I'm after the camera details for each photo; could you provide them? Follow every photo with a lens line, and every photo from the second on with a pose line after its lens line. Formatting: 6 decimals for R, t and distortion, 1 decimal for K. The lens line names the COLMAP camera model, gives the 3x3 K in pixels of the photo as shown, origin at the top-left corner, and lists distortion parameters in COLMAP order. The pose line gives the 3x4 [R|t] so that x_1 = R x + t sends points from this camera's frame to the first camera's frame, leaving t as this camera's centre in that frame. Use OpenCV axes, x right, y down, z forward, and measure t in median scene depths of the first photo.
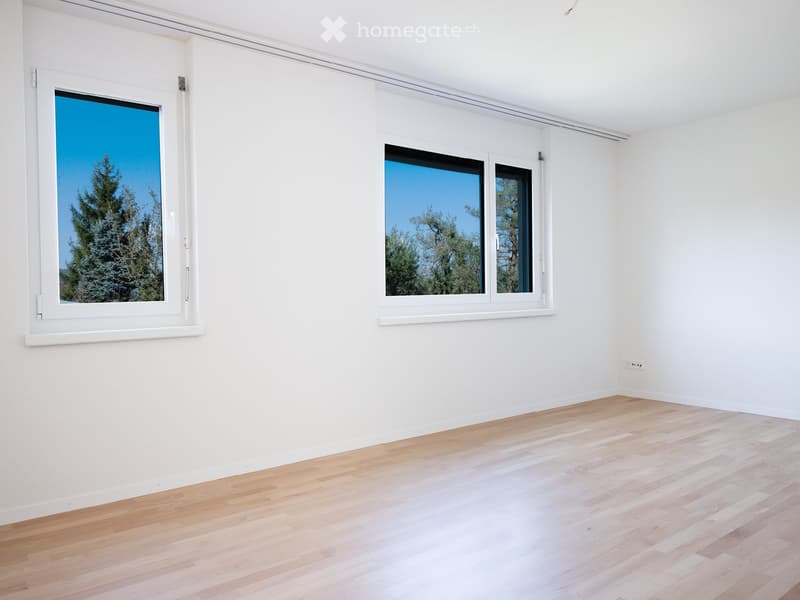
lens RADIAL K [[762.0, 0, 400.3], [0, 762.0, 301.1], [0, 0, 1]] dist [-0.016689, 0.000000]
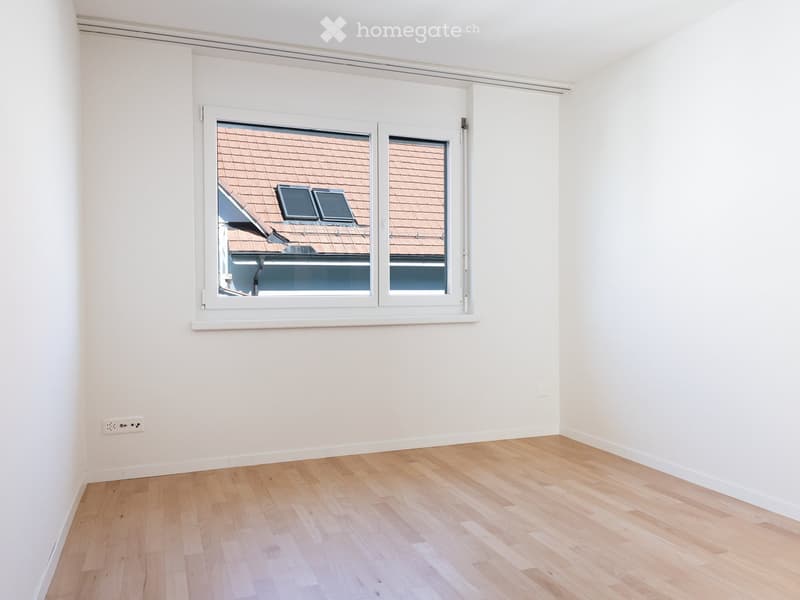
lens RADIAL K [[608.4, 0, 397.7], [0, 608.4, 295.9], [0, 0, 1]] dist [0.014676, -0.015104]
pose [[0.912033, 0.016739, -0.409775, 0.222443], [-0.016546, 0.999855, 0.004016, -0.006501], [0.409782, 0.003117, 0.912178, 0.224014]]
